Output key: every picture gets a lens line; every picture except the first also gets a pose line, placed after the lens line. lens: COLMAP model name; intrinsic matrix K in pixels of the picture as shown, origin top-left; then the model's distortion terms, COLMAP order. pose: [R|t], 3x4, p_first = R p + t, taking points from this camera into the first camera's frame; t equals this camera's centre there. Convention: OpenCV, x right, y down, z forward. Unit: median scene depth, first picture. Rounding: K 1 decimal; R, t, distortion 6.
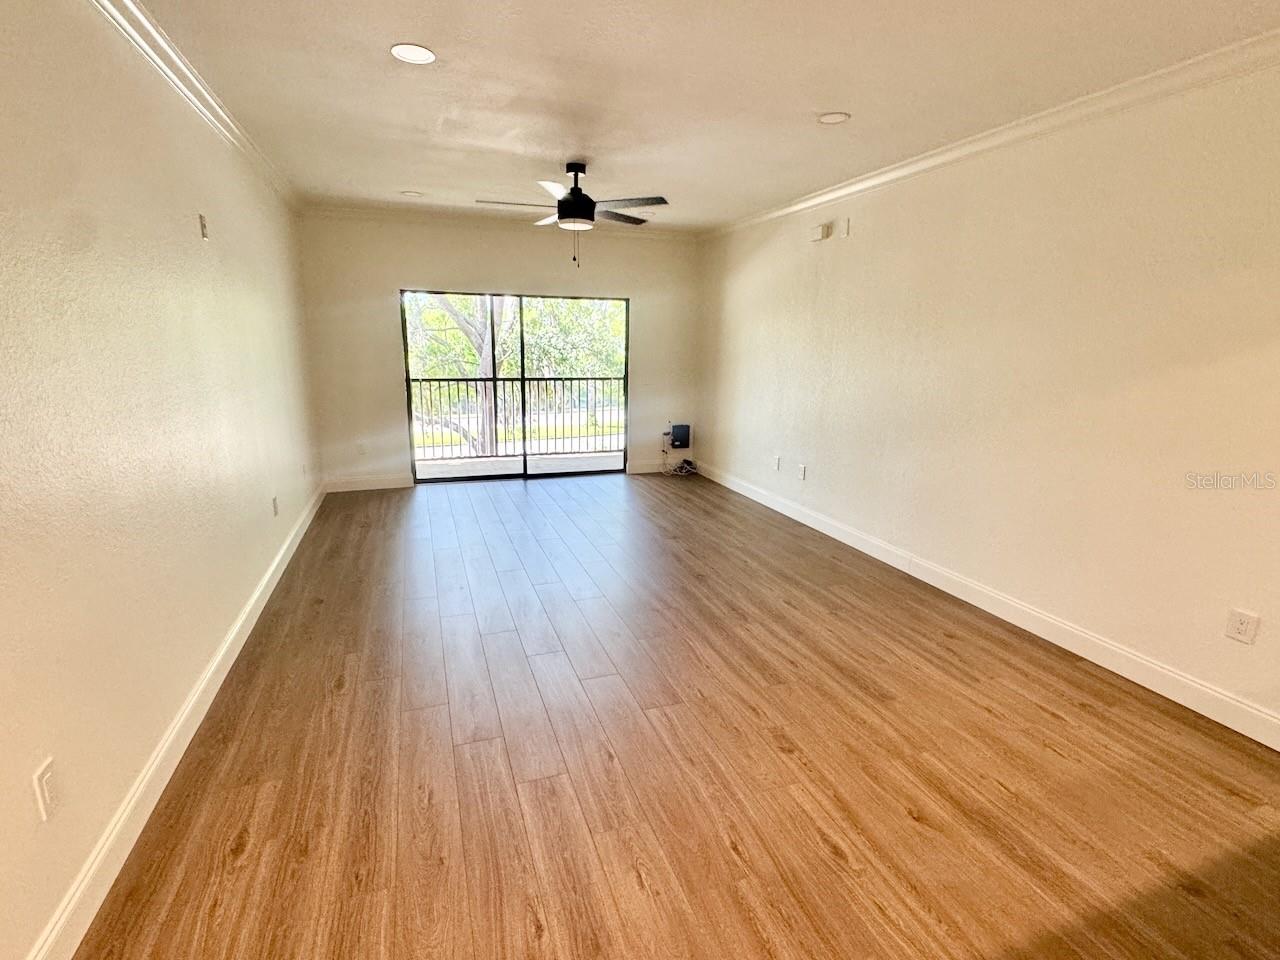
lens RADIAL K [[629.6, 0, 632.5], [0, 629.6, 476.6], [0, 0, 1]] dist [-0.002646, 0.000568]
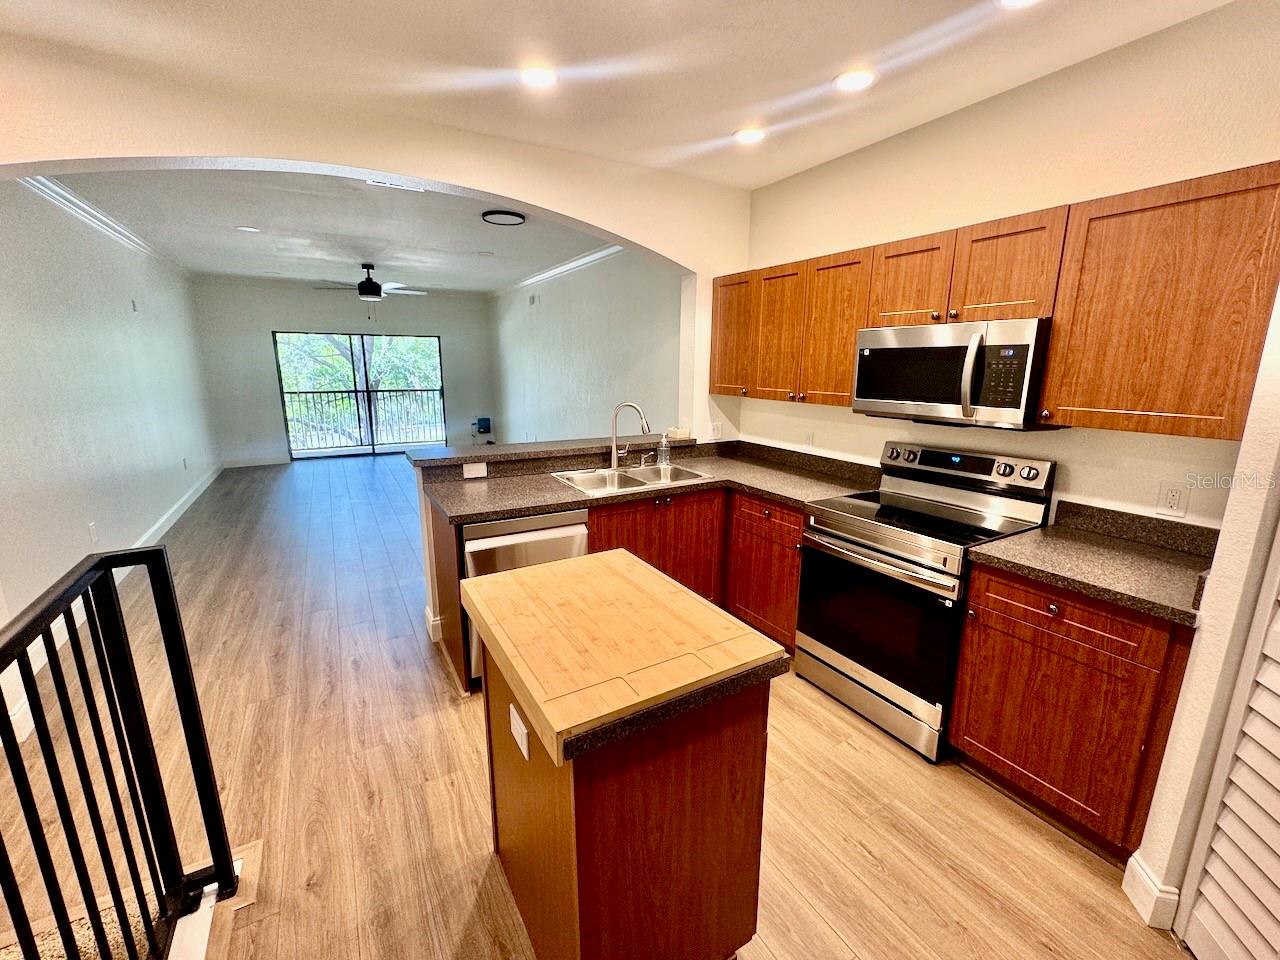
lens RADIAL K [[523.0, 0, 639.0], [0, 523.0, 476.1], [0, 0, 1]] dist [-0.004477, 0.000301]
pose [[0.976133, -0.055792, 0.209885, 0.197478], [0.057296, 0.998357, -0.001087, 0.095960], [-0.209479, 0.013087, 0.977726, -0.380843]]
